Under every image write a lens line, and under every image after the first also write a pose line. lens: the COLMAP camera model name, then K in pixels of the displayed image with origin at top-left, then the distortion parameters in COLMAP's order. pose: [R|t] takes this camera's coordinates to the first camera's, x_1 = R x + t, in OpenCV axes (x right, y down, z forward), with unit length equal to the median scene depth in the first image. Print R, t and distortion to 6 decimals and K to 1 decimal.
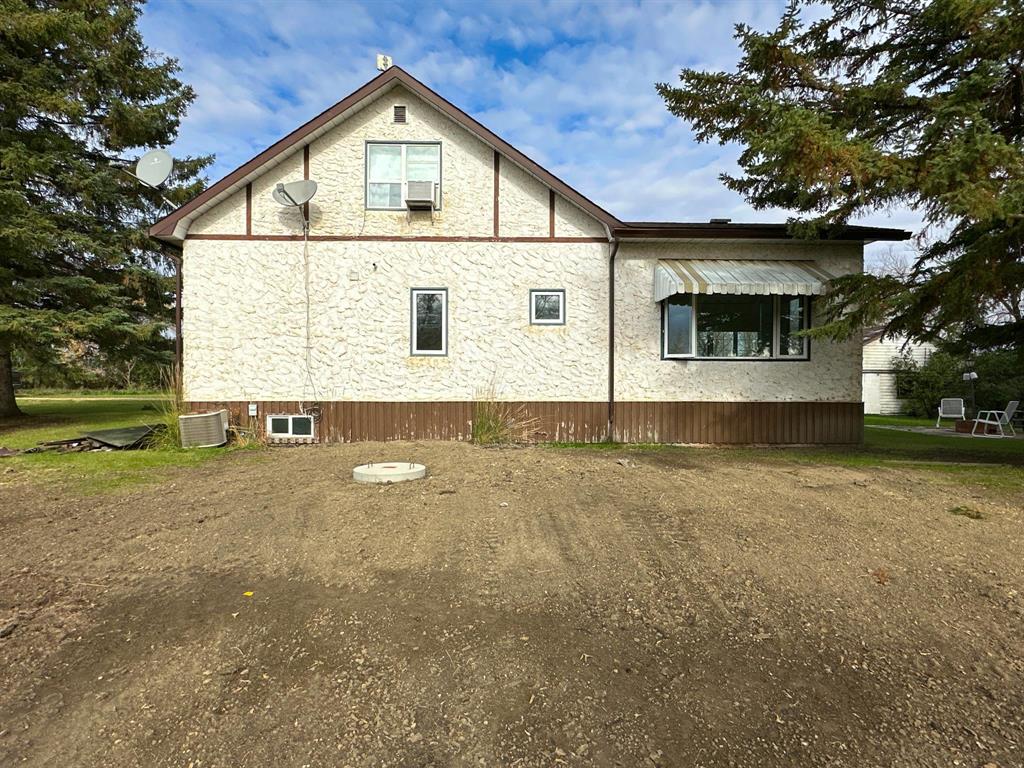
lens RADIAL K [[536.3, 0, 513.3], [0, 536.3, 386.2], [0, 0, 1]] dist [-0.001535, 0.001102]
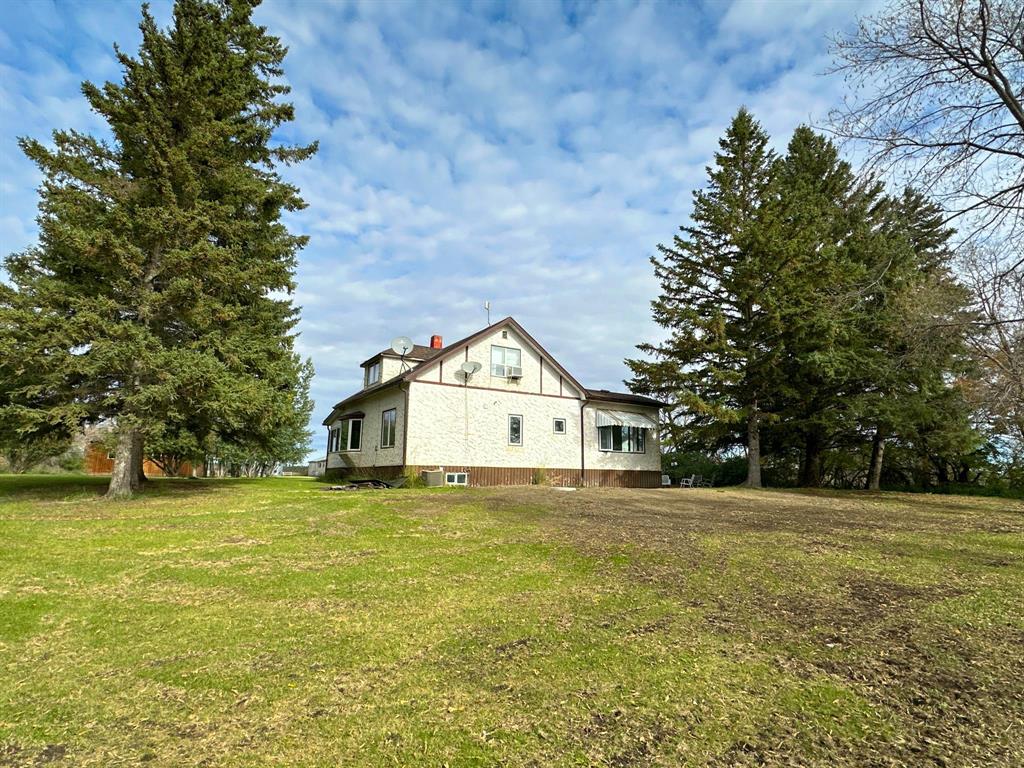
lens RADIAL K [[533.4, 0, 514.1], [0, 533.4, 385.9], [0, 0, 1]] dist [-0.007112, -0.000046]
pose [[0.859421, 0.093700, 0.502609, -1.255475], [-0.004042, 0.984277, -0.176584, 0.084065], [-0.511252, 0.149728, 0.846288, -0.834857]]
